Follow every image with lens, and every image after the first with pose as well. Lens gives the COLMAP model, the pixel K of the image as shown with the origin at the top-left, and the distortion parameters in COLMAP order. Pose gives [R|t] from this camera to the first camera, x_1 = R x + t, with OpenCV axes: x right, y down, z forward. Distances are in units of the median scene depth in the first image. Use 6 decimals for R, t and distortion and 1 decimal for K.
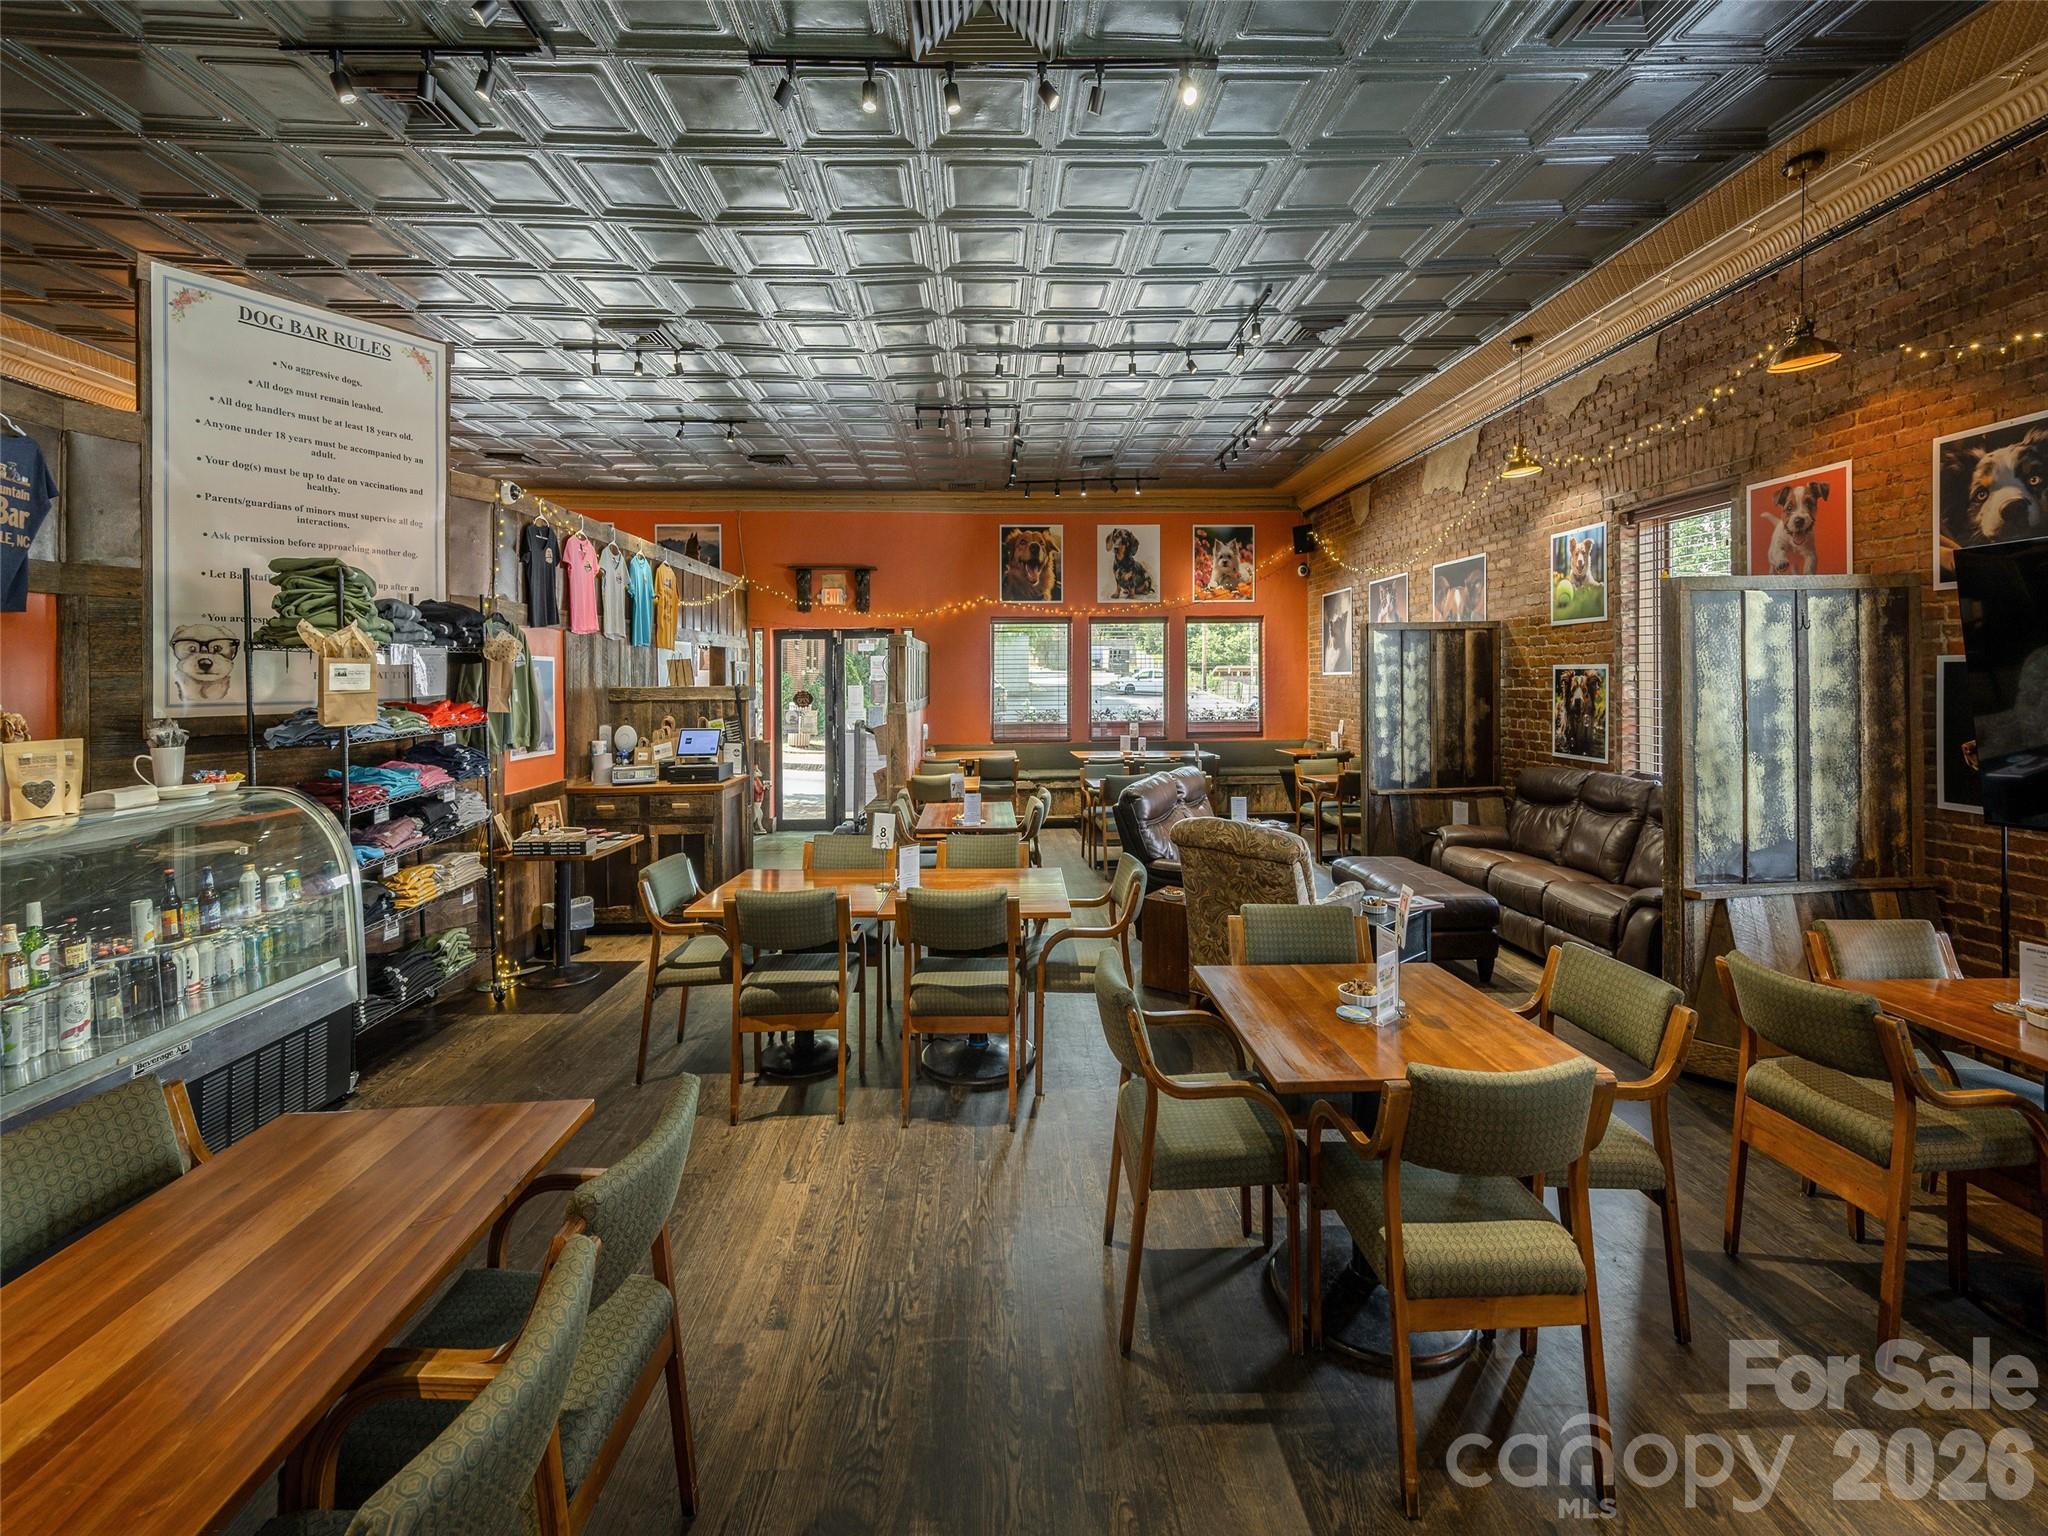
lens RADIAL K [[870.9, 0, 990.7], [0, 870.9, 687.0], [0, 0, 1]] dist [-0.000605, -0.000232]
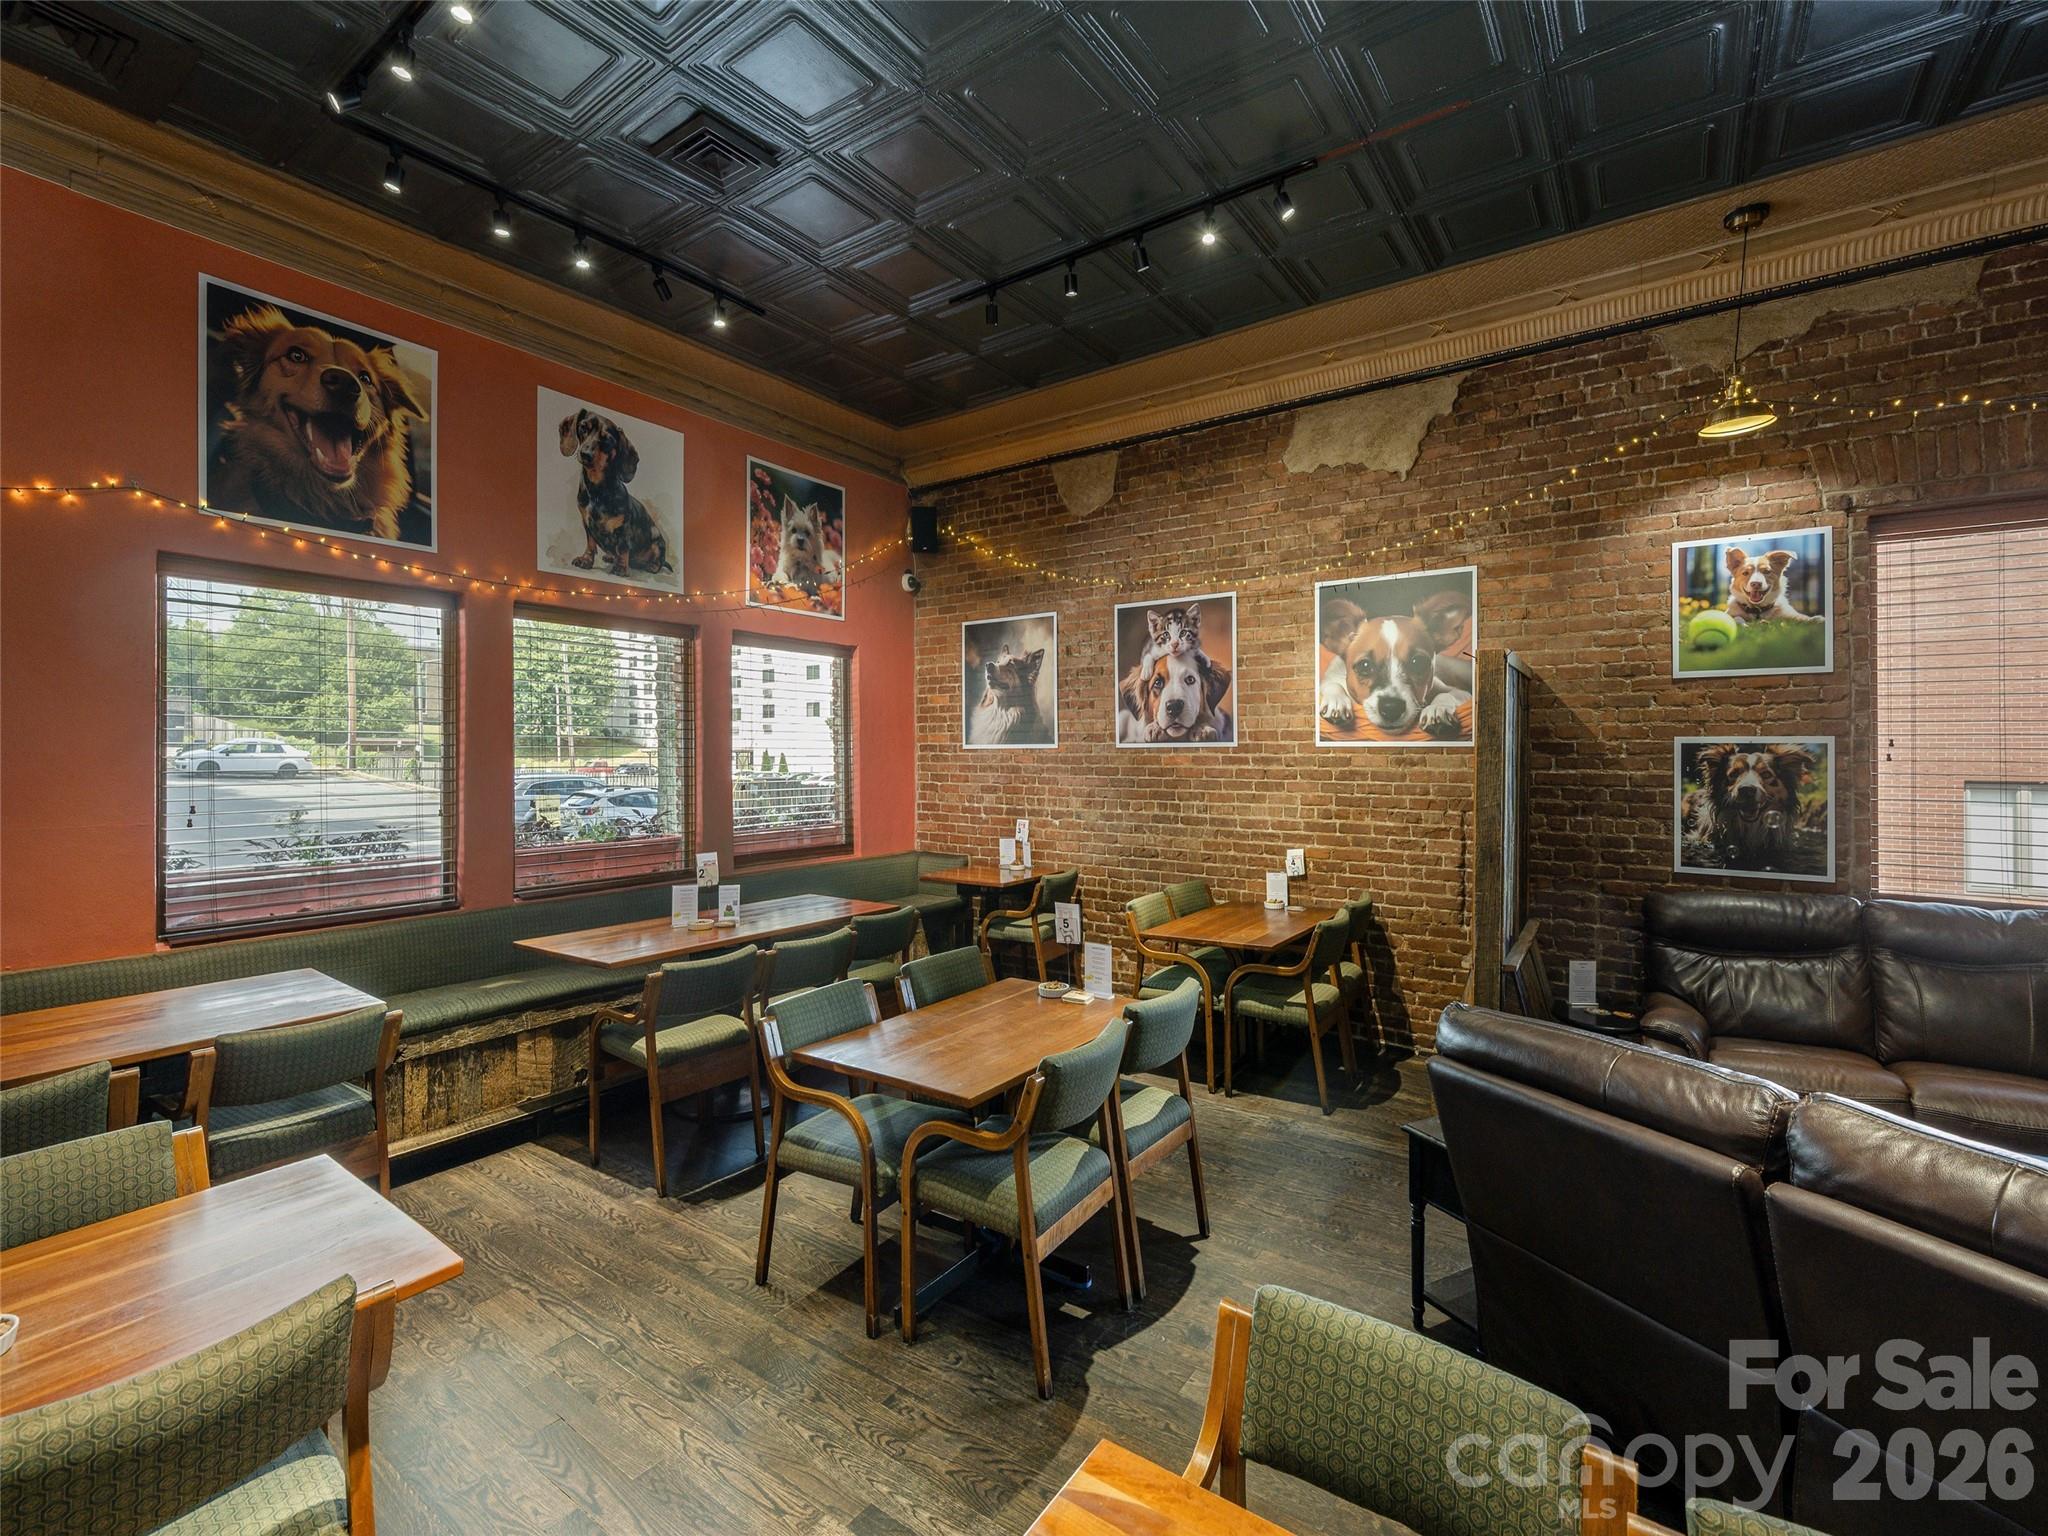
lens RADIAL K [[935.4, 0, 1327.3], [0, 935.4, 763.4], [0, 0, 1]] dist [0.000250, -0.000455]
pose [[0.535844, 0.001721, 0.844315, -0.112459], [0.000088, 0.999998, -0.002094, -0.003482], [-0.844317, 0.001197, 0.535843, 0.878849]]
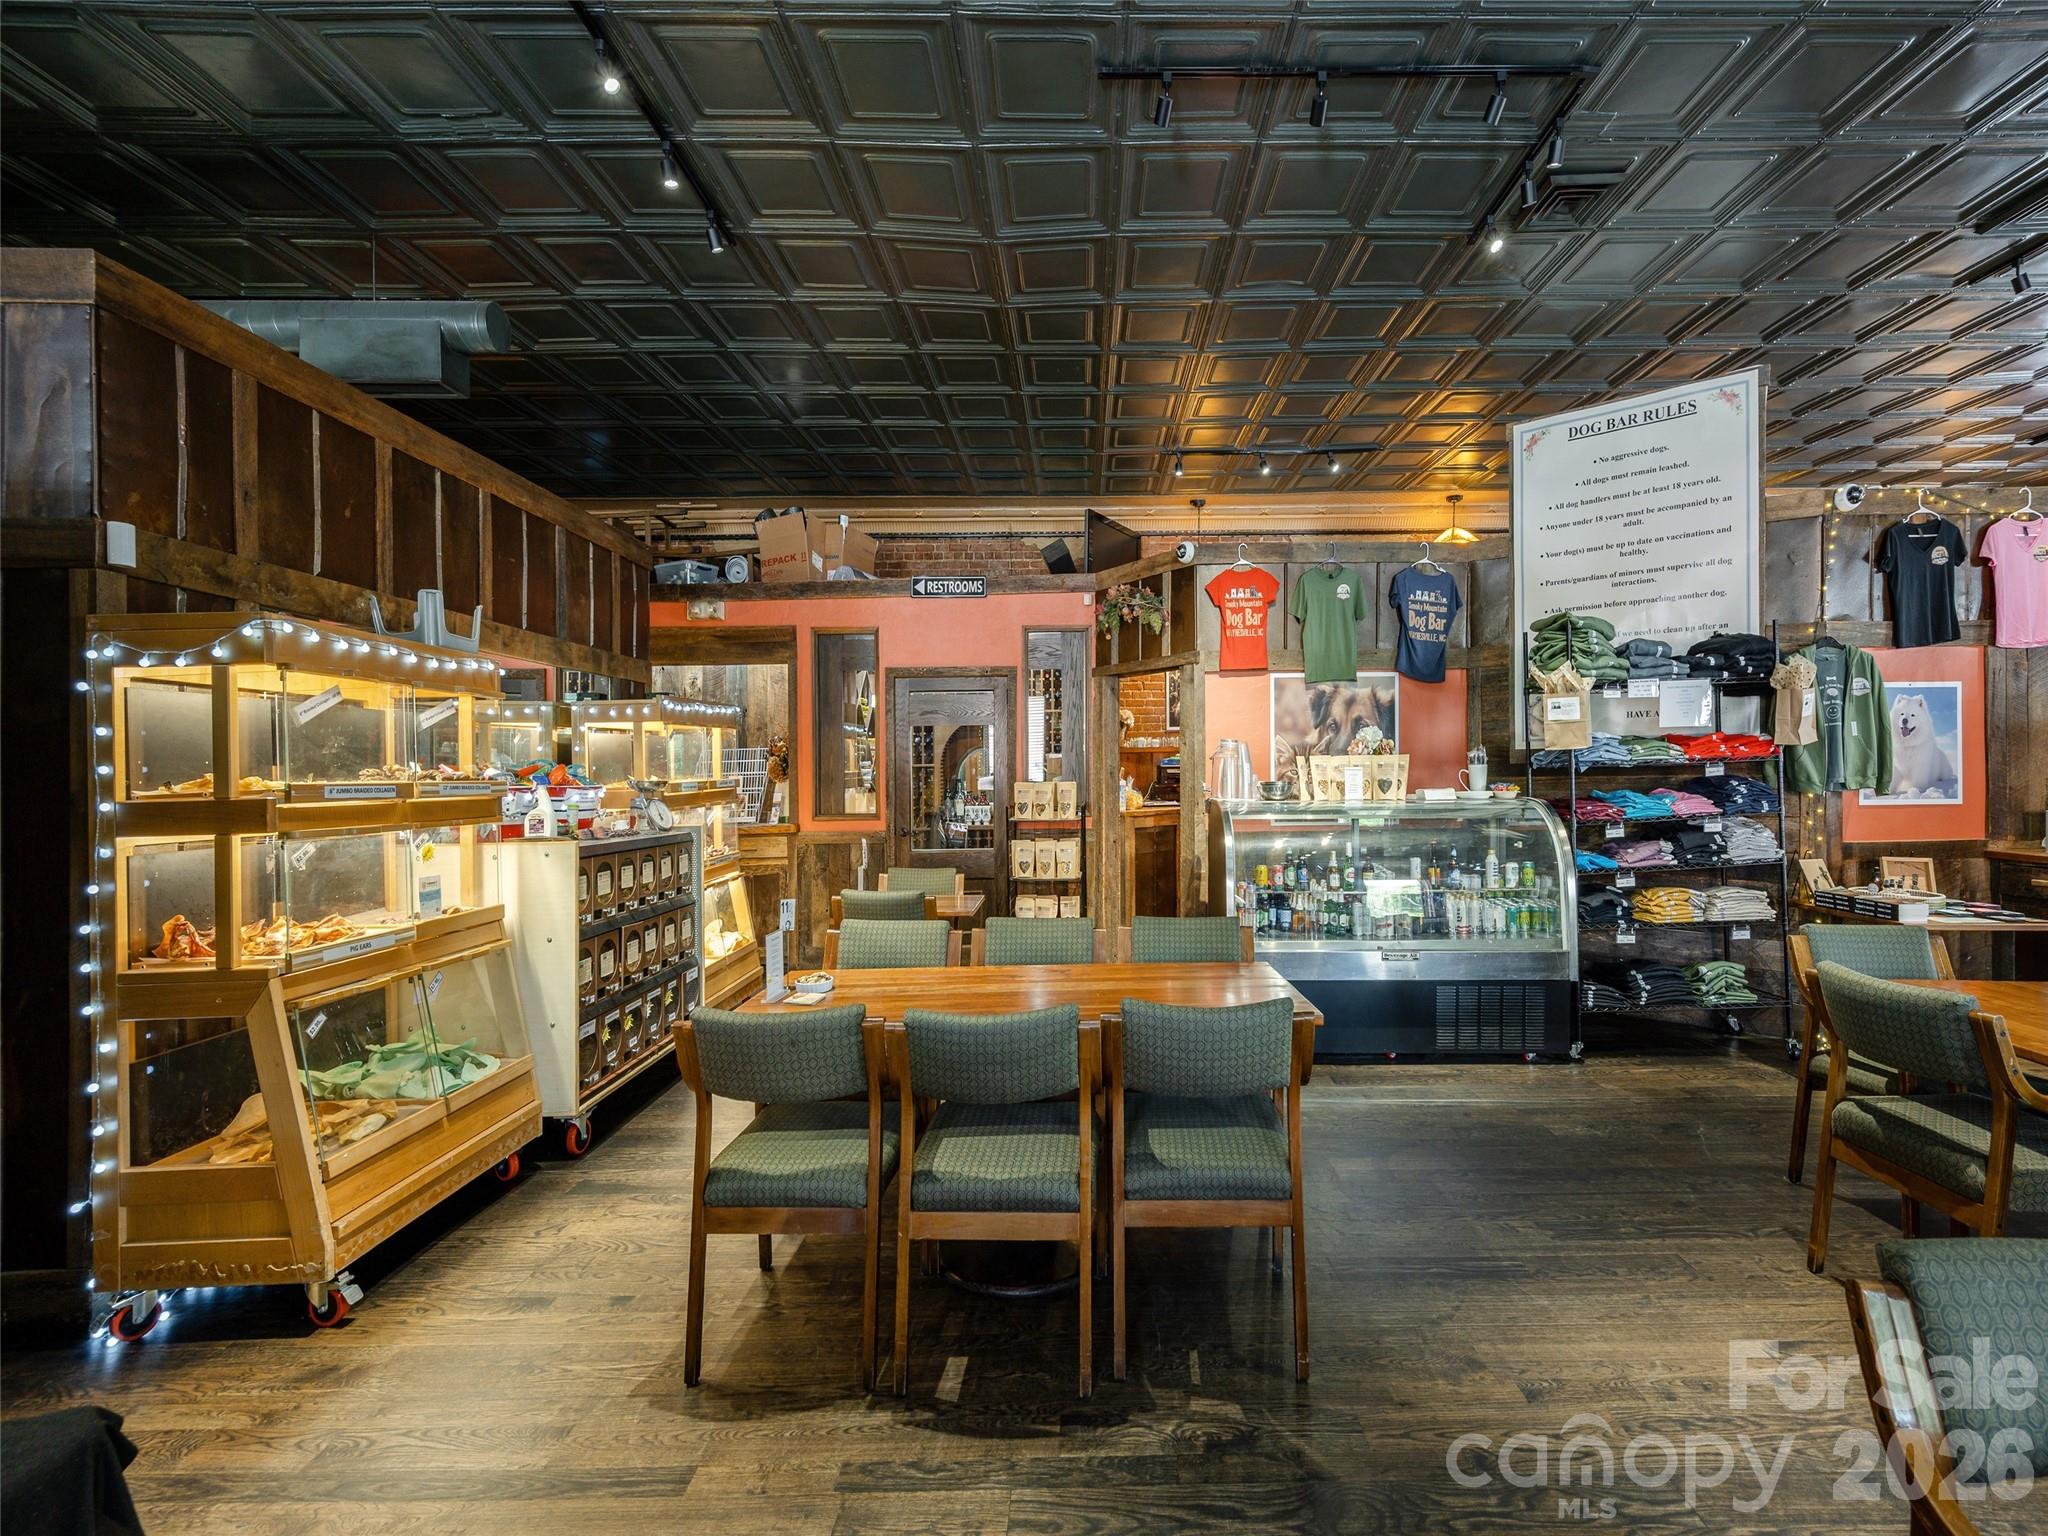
lens RADIAL K [[839.7, 0, 1159.8], [0, 839.7, 778.0], [0, 0, 1]] dist [0.001125, 0.000137]
pose [[0.002880, 0.010448, -0.999941, 0.250166], [0.002139, 0.999943, 0.010455, 0.041769], [0.999994, -0.002169, 0.002857, 0.259983]]
